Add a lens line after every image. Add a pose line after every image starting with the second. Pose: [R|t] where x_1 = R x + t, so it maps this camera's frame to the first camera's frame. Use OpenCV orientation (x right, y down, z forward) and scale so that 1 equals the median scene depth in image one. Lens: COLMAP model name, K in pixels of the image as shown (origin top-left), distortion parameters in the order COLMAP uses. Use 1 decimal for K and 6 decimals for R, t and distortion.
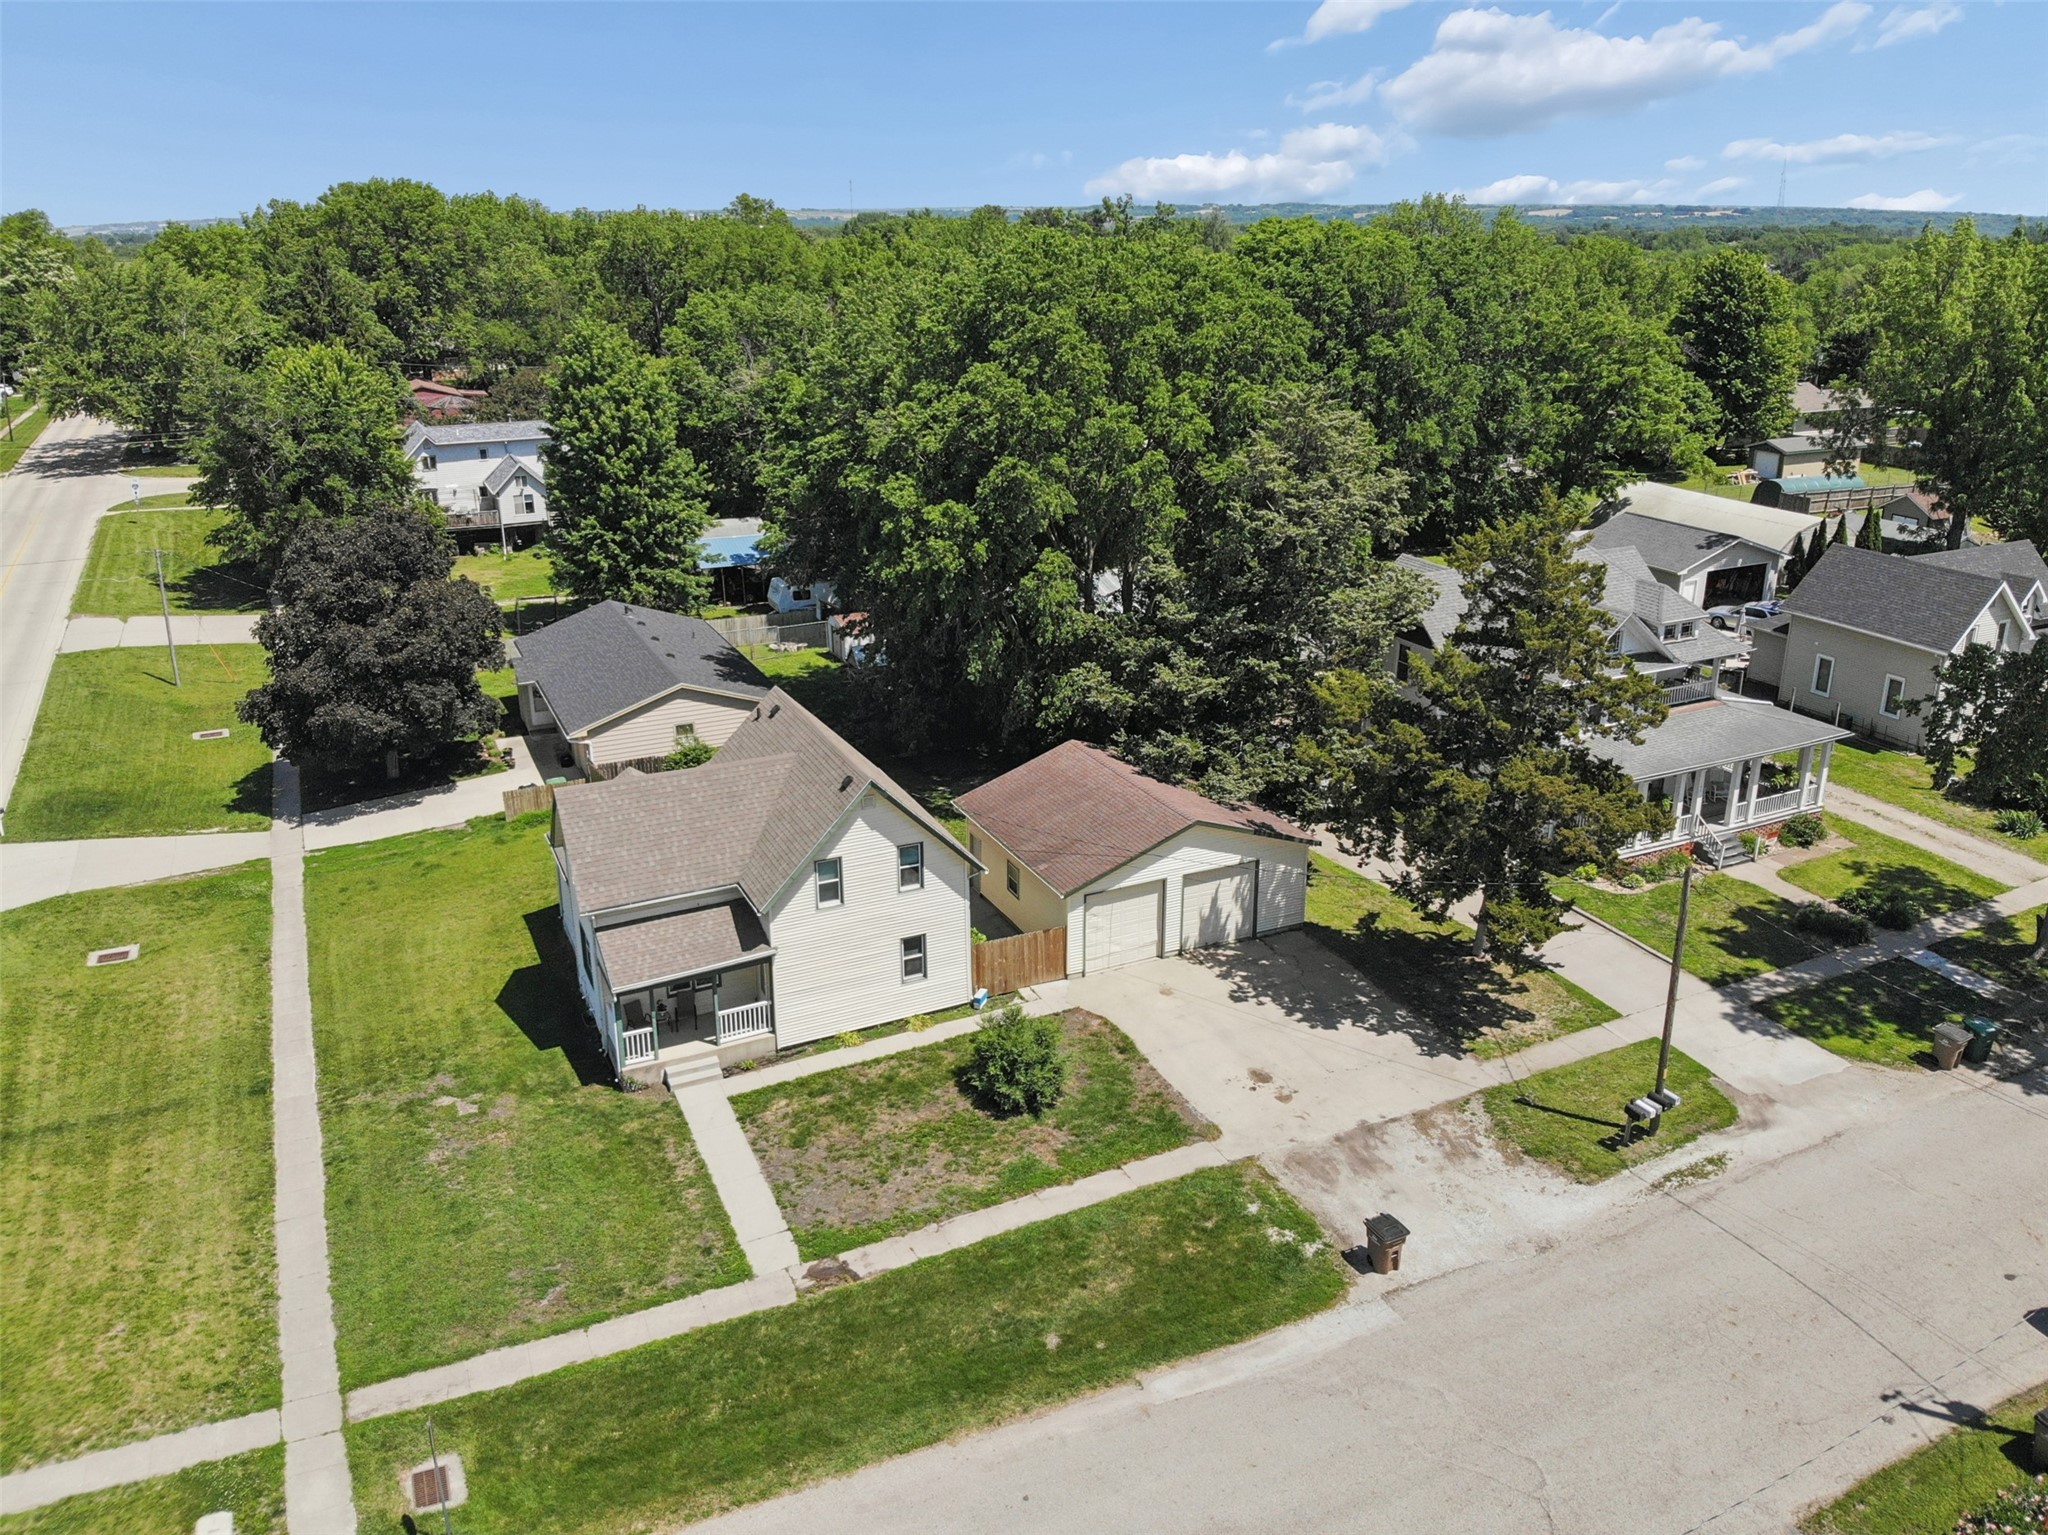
lens RADIAL K [[1535.1, 0, 1035.1], [0, 1535.1, 705.4], [0, 0, 1]] dist [0.059838, -0.171997]
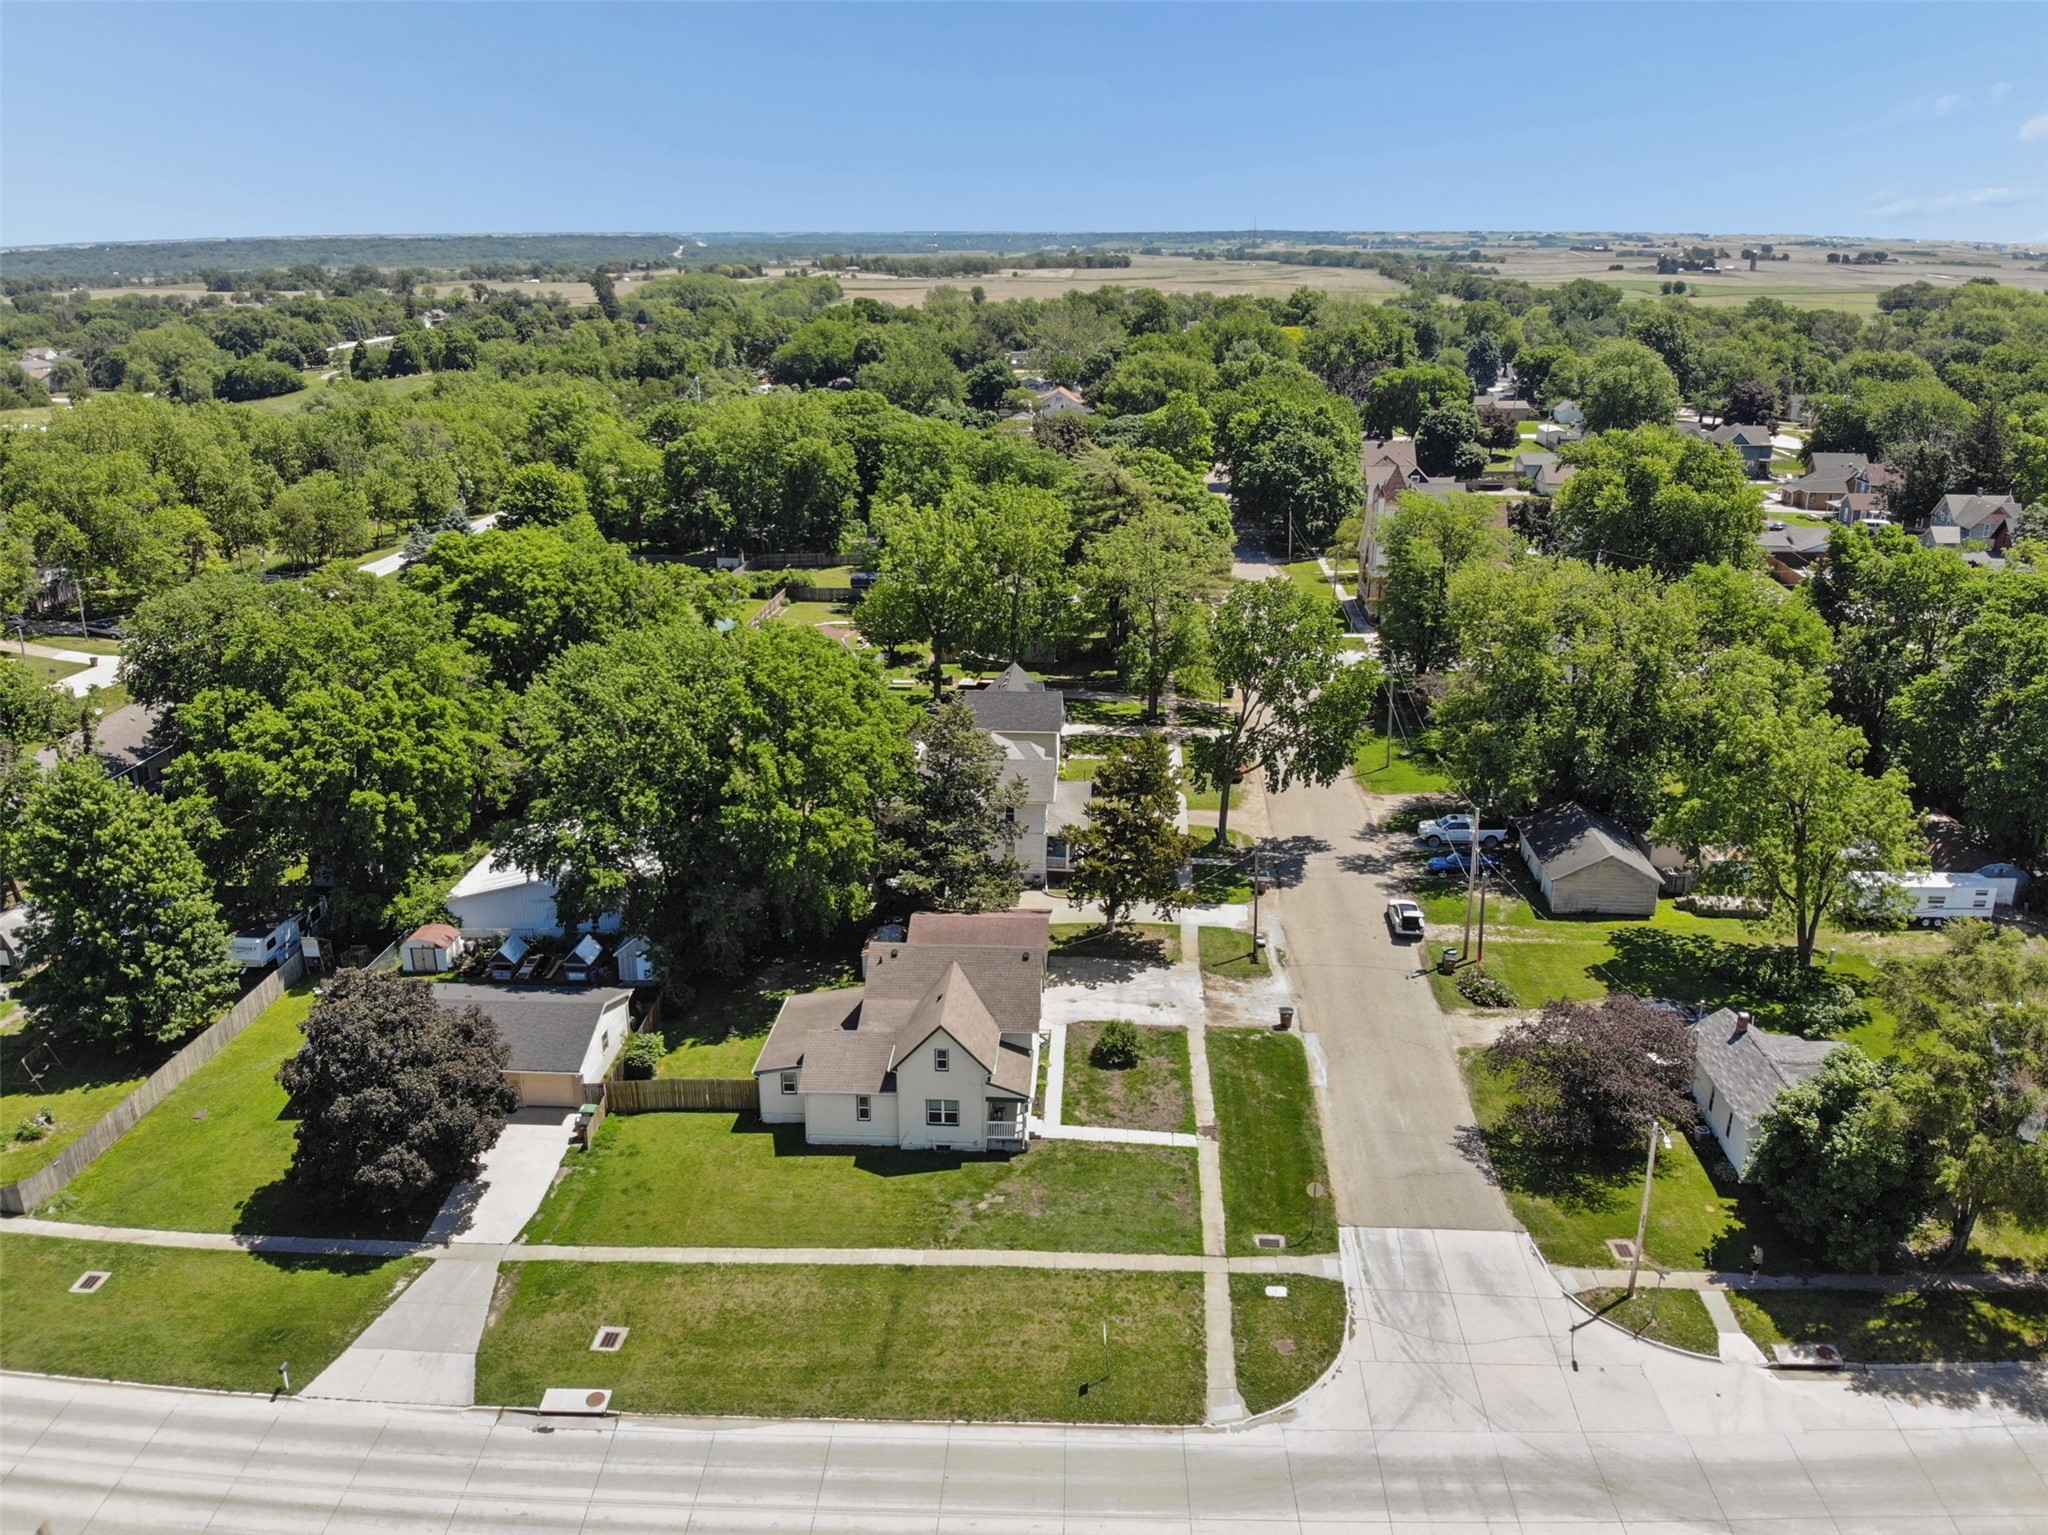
lens RADIAL K [[1532.9, 0, 1005.8], [0, 1532.9, 741.7], [0, 0, 1]] dist [0.129669, -0.332100]
pose [[0.485924, -0.275117, 0.829571, -1.606637], [0.268804, 0.950202, 0.157670, -0.503506], [-0.831638, 0.146377, 0.535679, -0.072771]]
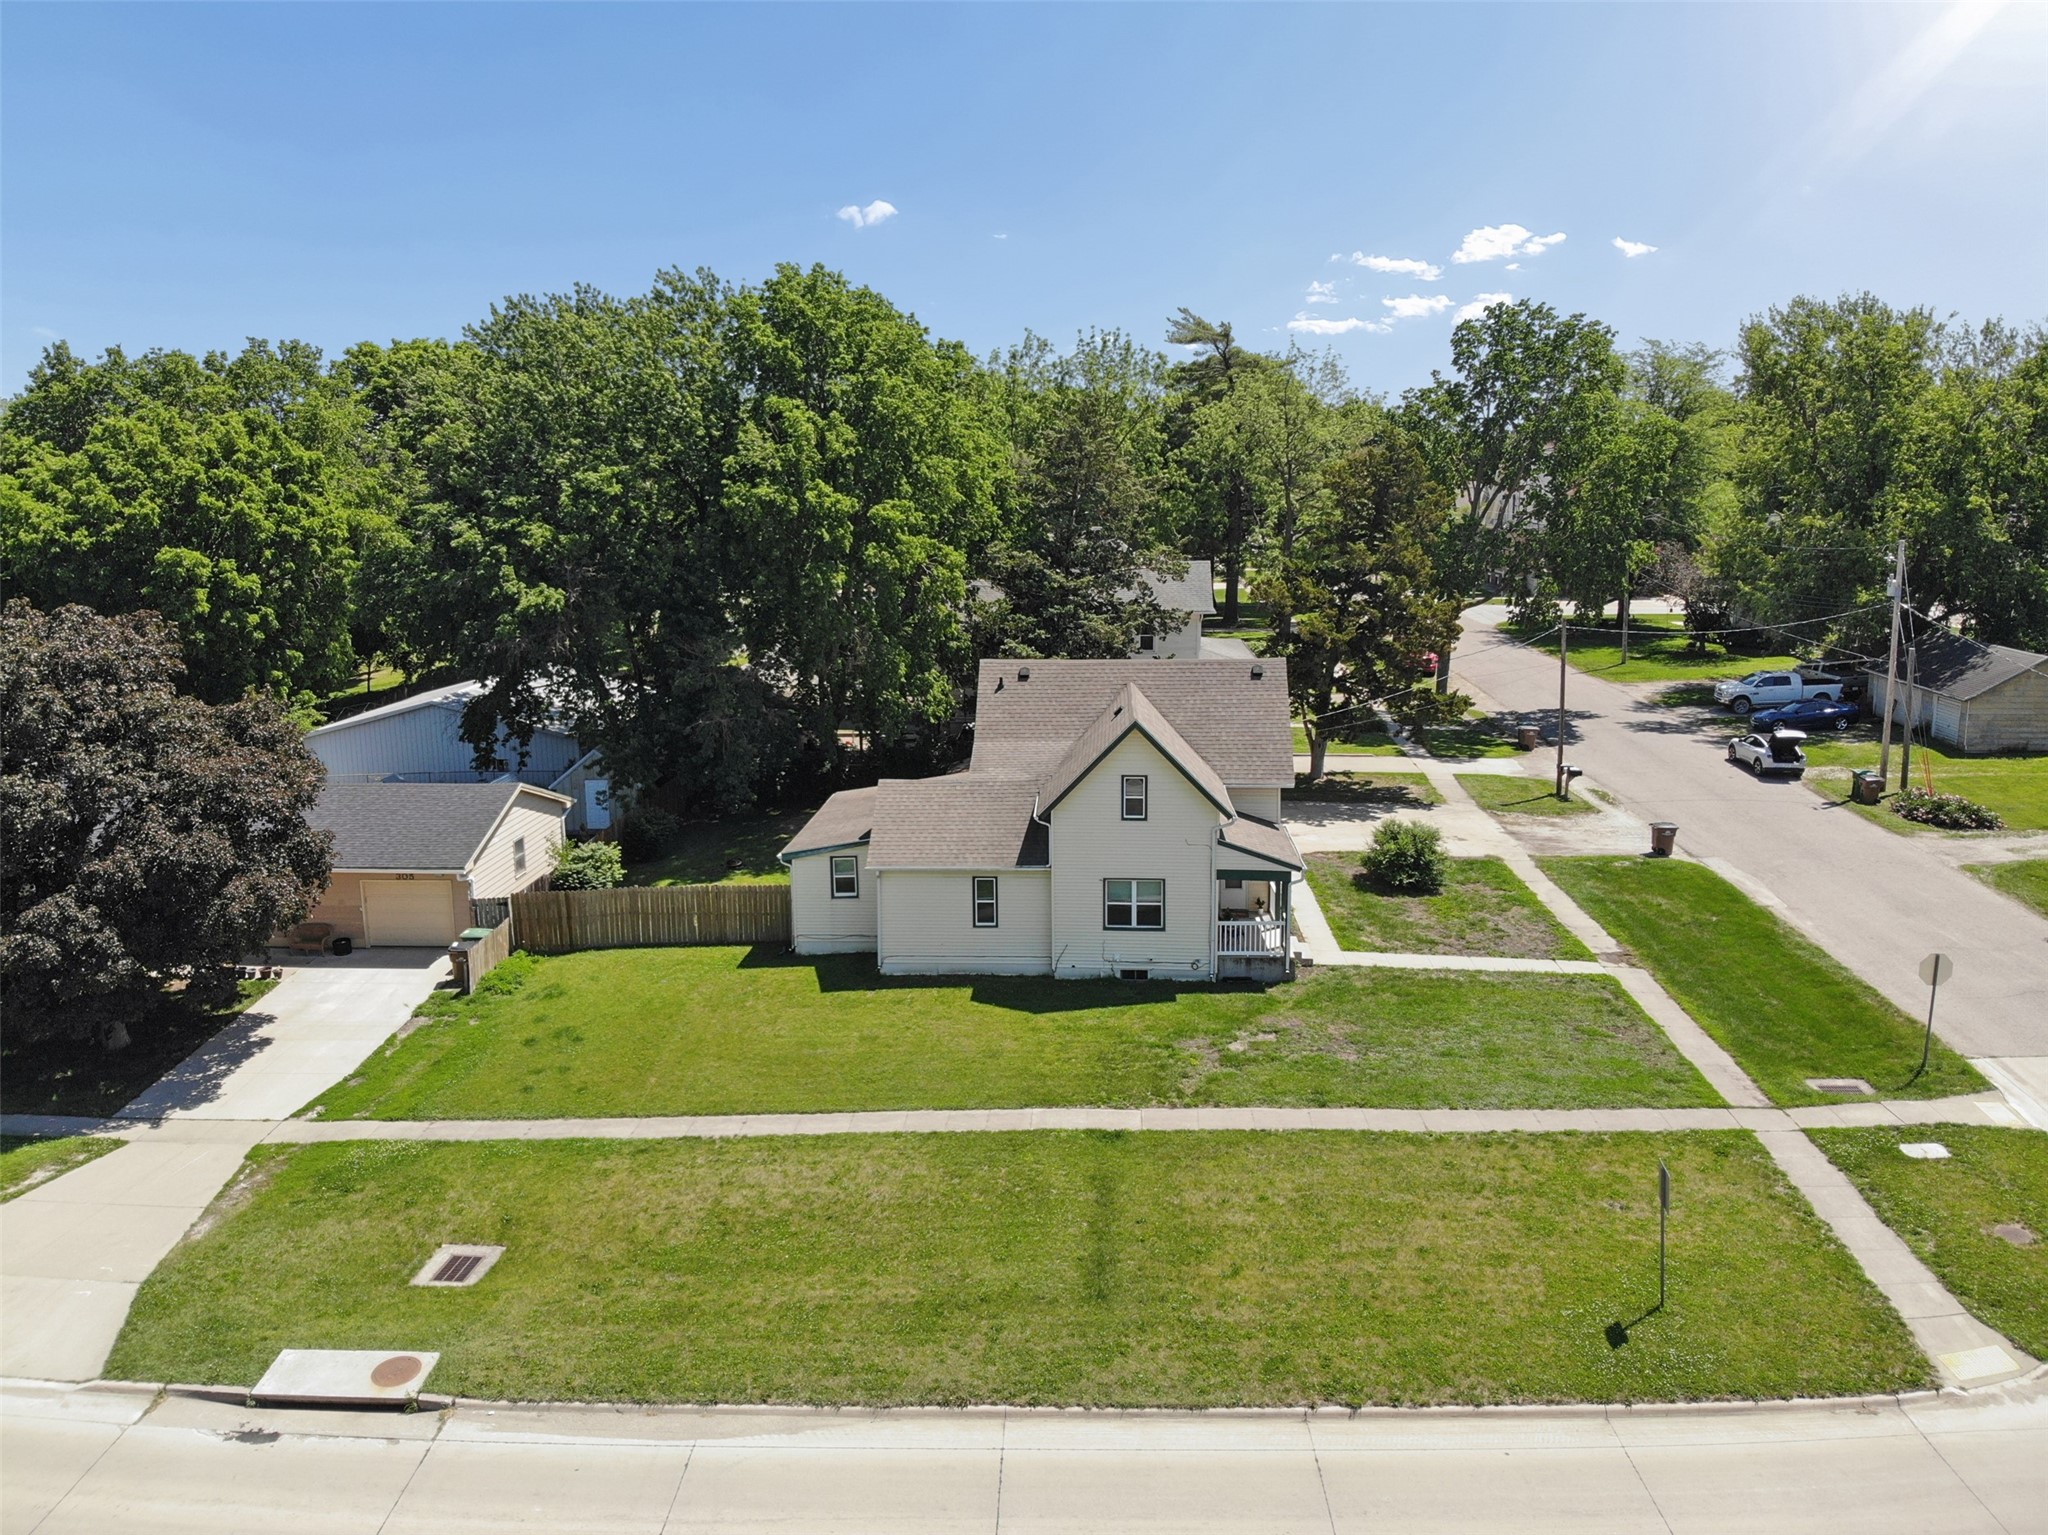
lens RADIAL K [[1504.9, 0, 1005.3], [0, 1504.9, 725.9], [0, 0, 1]] dist [0.076932, -0.191544]
pose [[0.479824, -0.147996, 0.864792, -1.107929], [0.277735, 0.960603, 0.010294, 0.024899], [-0.832245, 0.235244, 0.502024, 0.576621]]
